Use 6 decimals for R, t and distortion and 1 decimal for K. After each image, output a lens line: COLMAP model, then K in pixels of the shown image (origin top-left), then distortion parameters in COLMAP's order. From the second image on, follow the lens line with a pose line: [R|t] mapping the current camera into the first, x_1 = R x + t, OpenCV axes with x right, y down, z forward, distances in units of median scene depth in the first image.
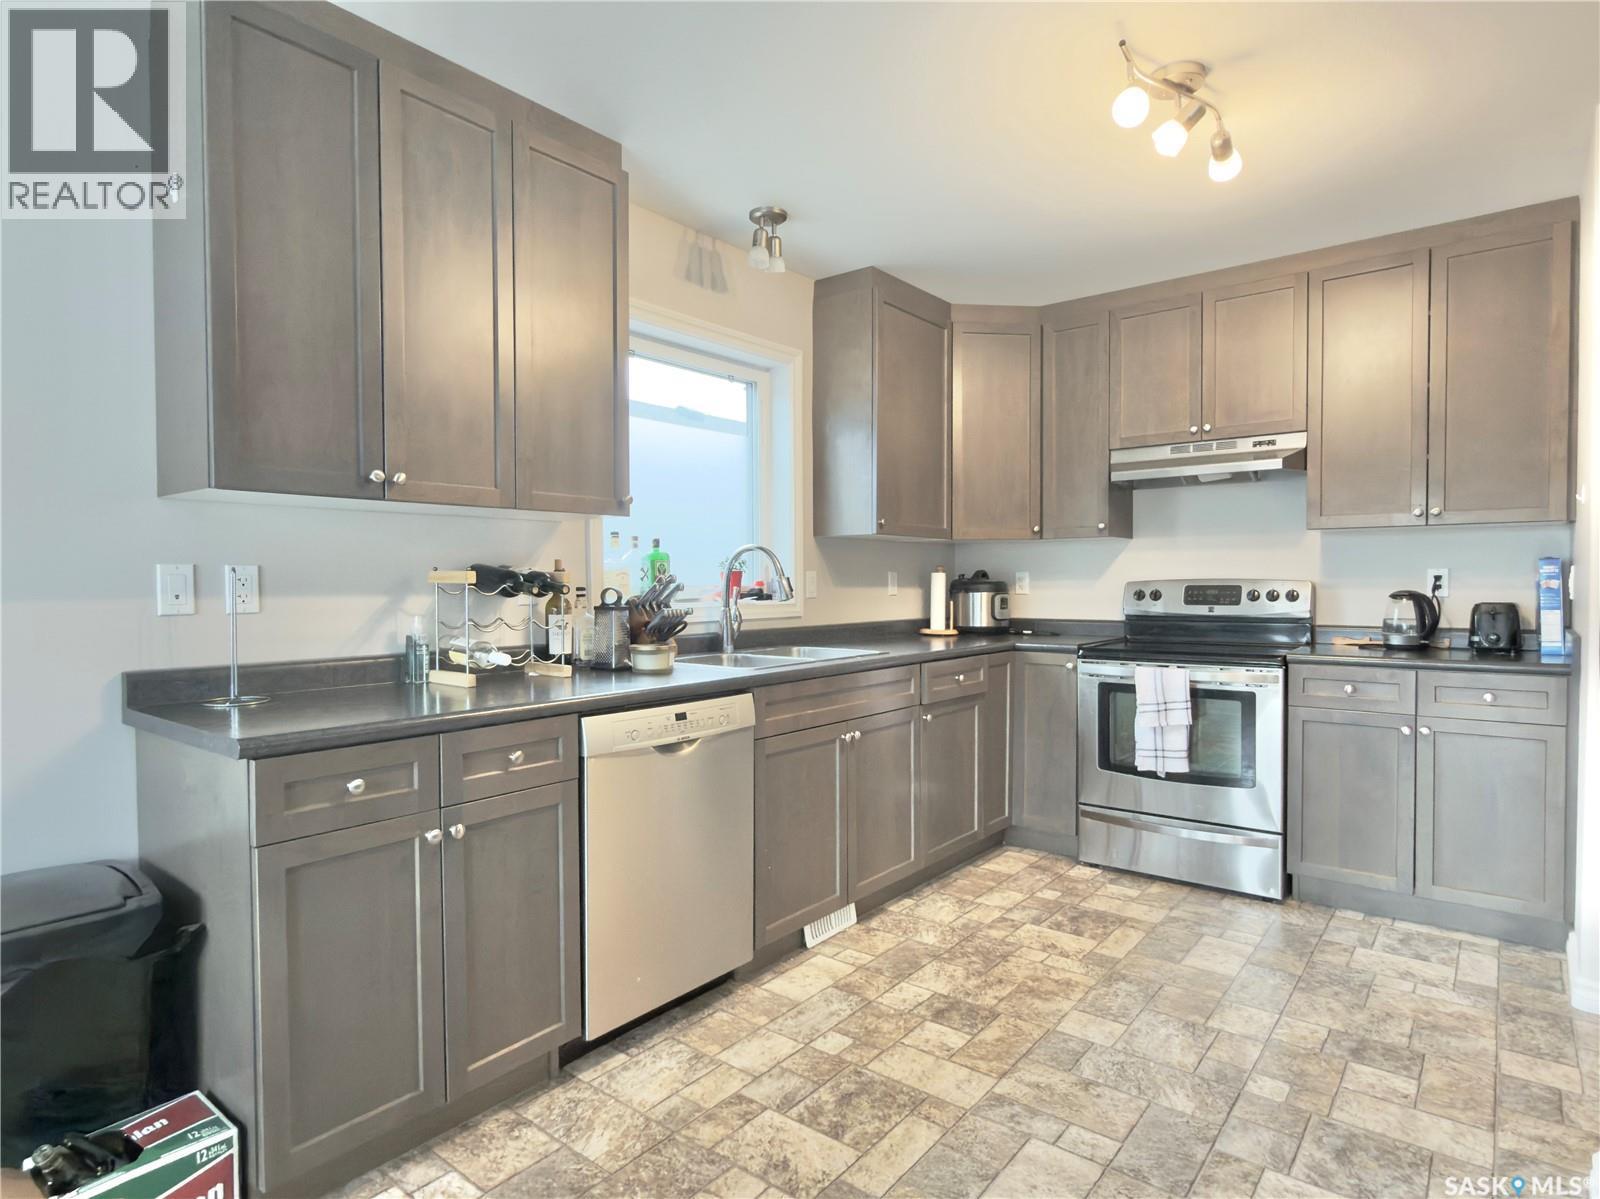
lens RADIAL K [[890.6, 0, 800.0], [0, 890.6, 599.5], [0, 0, 1]] dist [-0.001859, -0.001224]
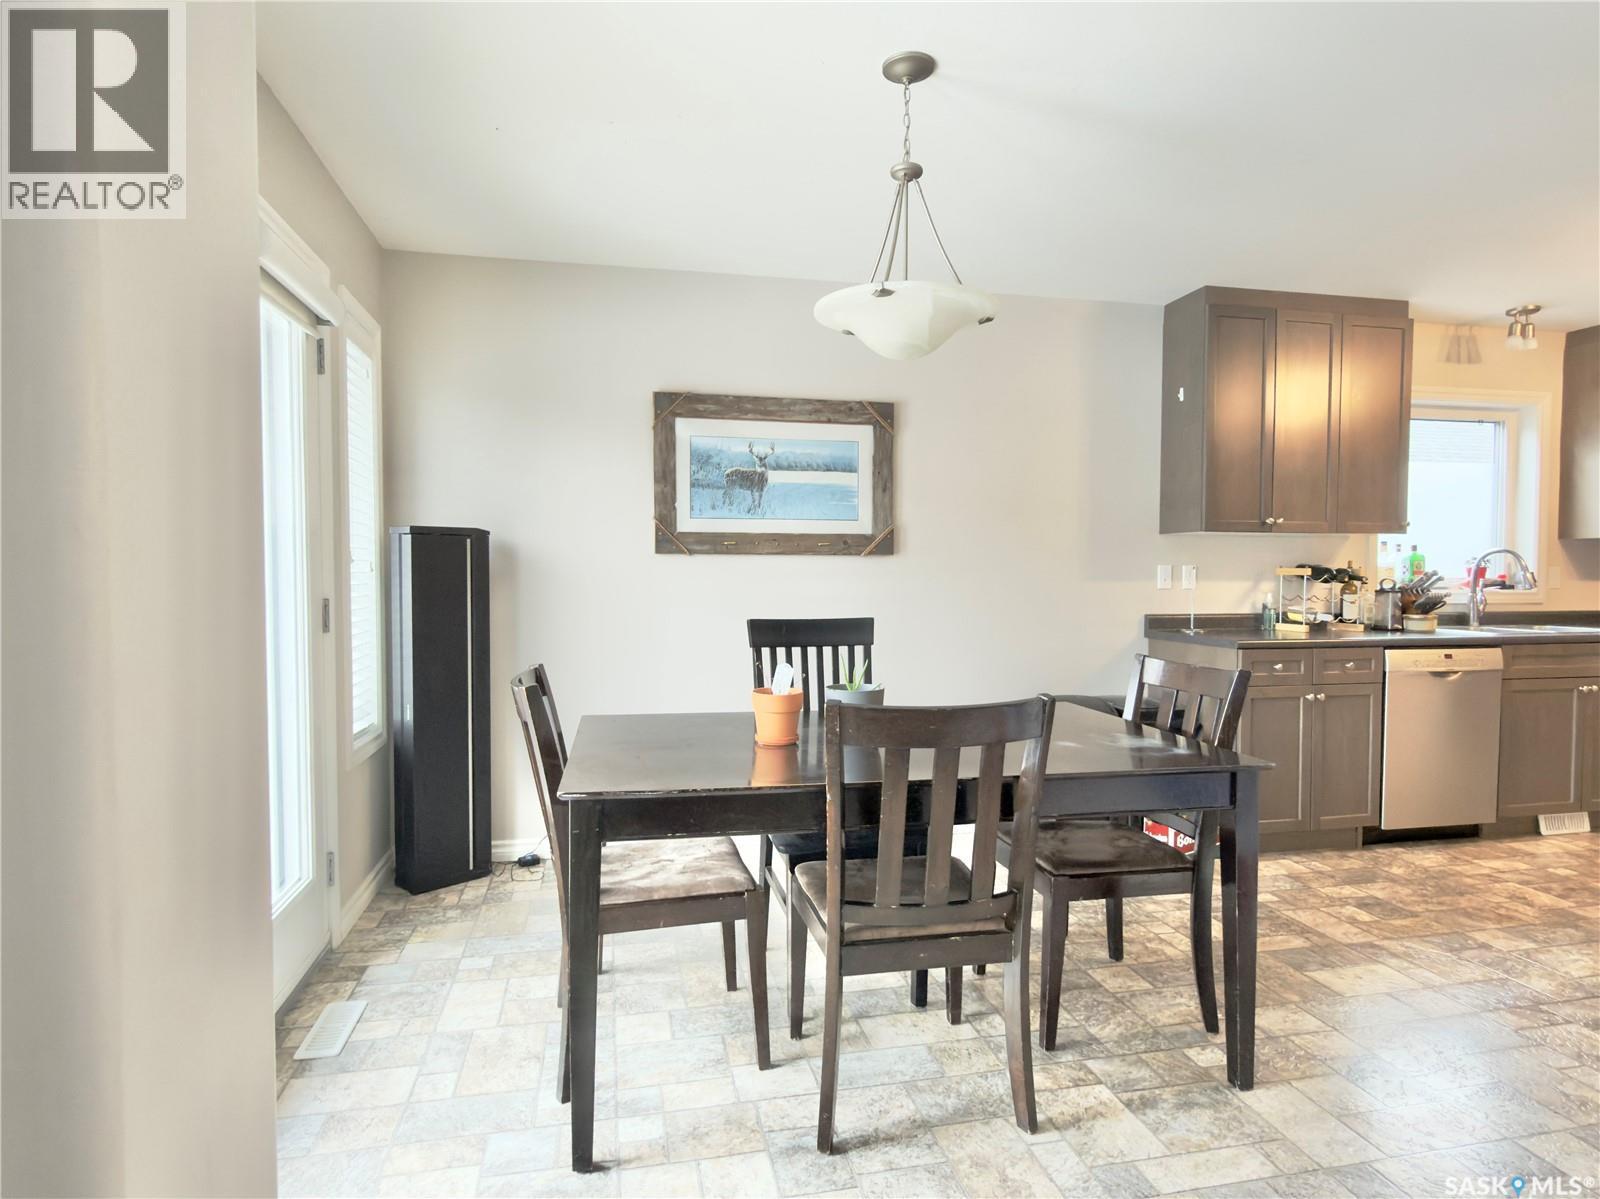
lens RADIAL K [[898.8, 0, 800.0], [0, 898.8, 599.5], [0, 0, 1]] dist [0.005997, 0.000591]
pose [[0.774959, 0.026695, -0.631448, -0.009388], [-0.019821, 0.999643, 0.017934, 0.015268], [0.631701, -0.001383, 0.775211, -0.858771]]
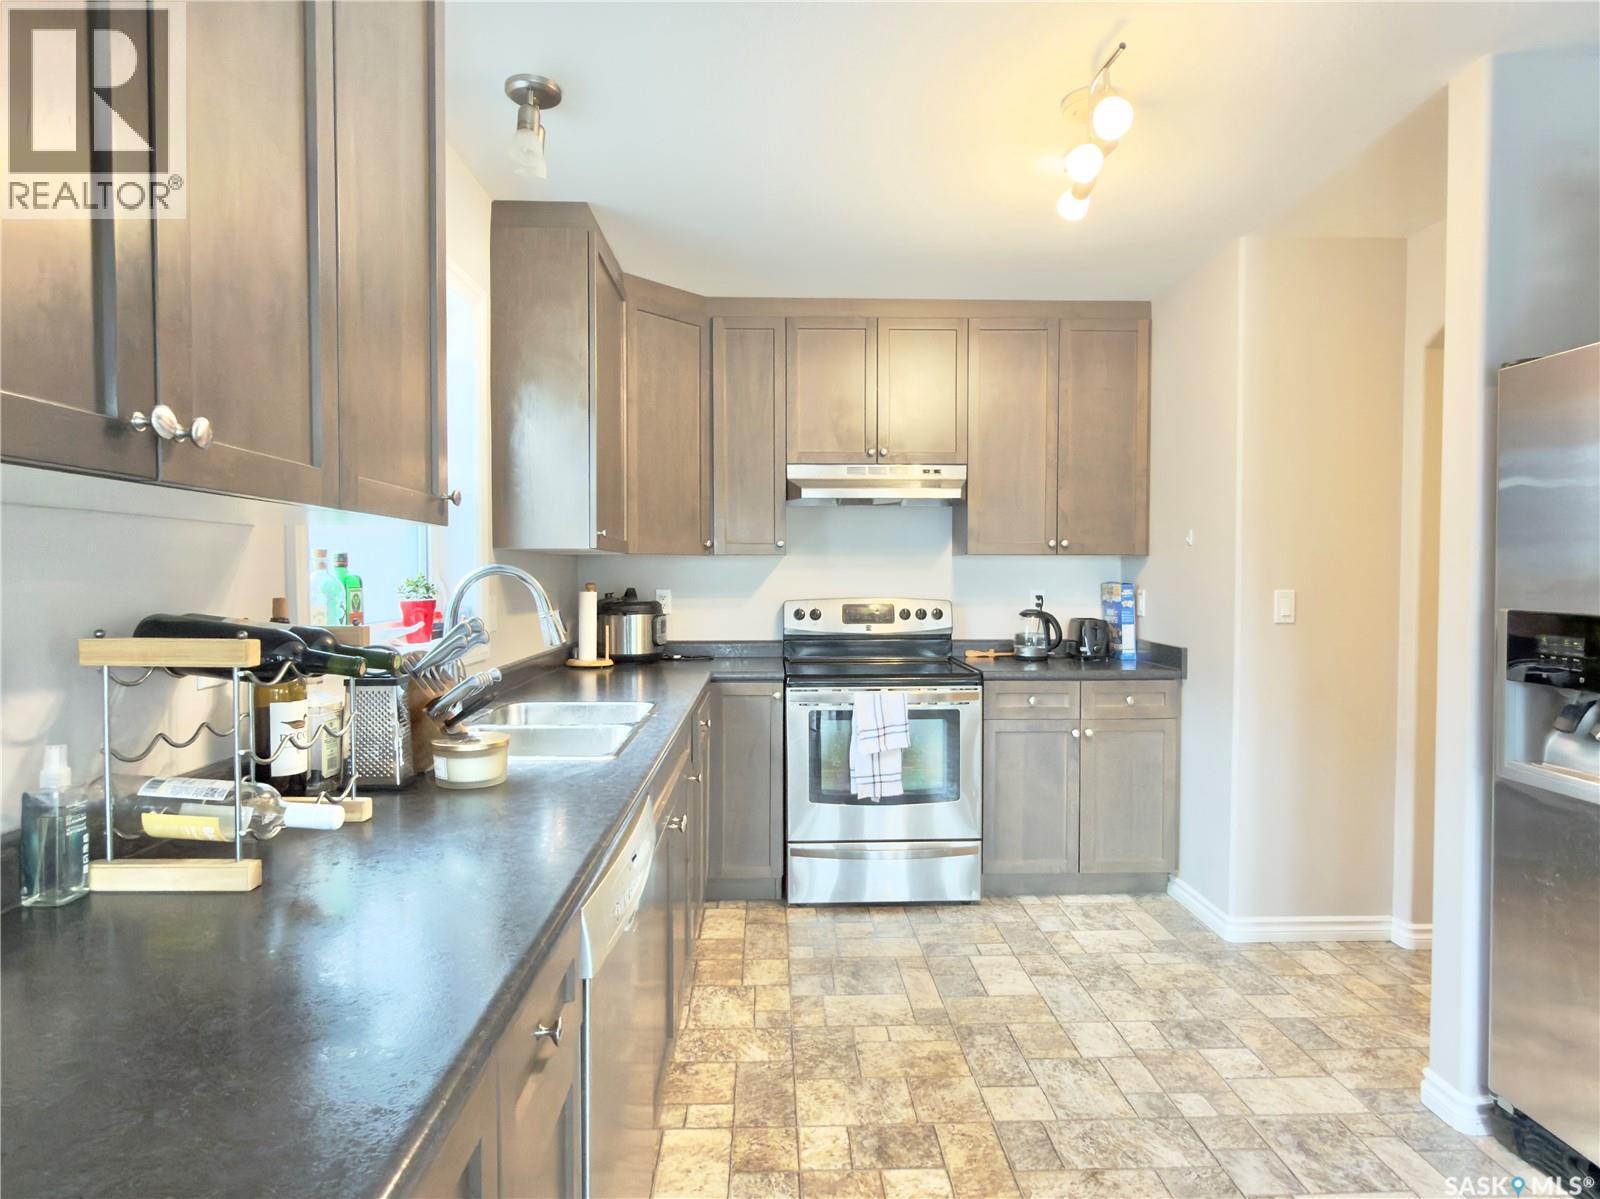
lens RADIAL K [[890.6, 0, 800.0], [0, 890.6, 599.5], [0, 0, 1]] dist [-0.001859, -0.001224]
pose [[0.760770, -0.013929, 0.648872, -0.362235], [0.010589, 0.999903, 0.009050, -0.043499], [-0.648935, -0.000014, 0.760844, 0.368228]]
